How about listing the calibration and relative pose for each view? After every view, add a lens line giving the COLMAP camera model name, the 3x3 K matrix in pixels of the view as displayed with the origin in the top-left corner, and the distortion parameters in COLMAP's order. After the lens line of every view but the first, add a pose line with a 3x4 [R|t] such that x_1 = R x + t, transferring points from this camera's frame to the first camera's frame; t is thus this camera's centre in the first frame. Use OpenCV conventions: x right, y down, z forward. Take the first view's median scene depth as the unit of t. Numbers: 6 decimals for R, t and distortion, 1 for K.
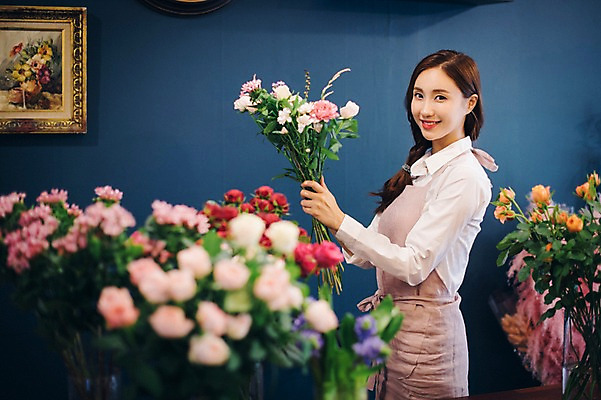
lens RADIAL K [[886.2, 0, 300.5], [0, 886.2, 200.0], [0, 0, 1]] dist [-0.148760, 0.014244]
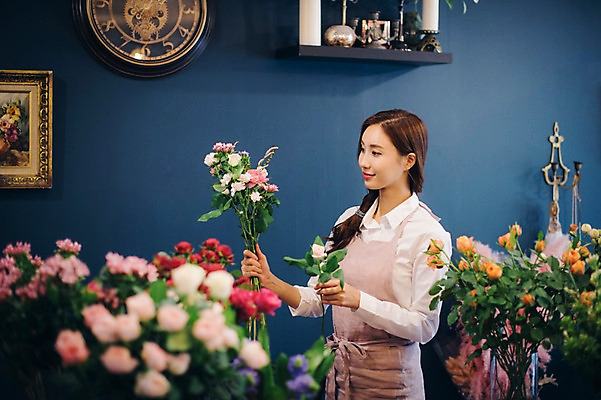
lens RADIAL K [[886.2, 0, 300.5], [0, 886.2, 200.0], [0, 0, 1]] dist [-0.148760, 0.014244]
pose [[0.999537, -0.003805, 0.030182, 0.038203], [0.005439, 0.998513, -0.054243, -0.003433], [-0.029931, 0.054382, 0.998072, -0.103754]]
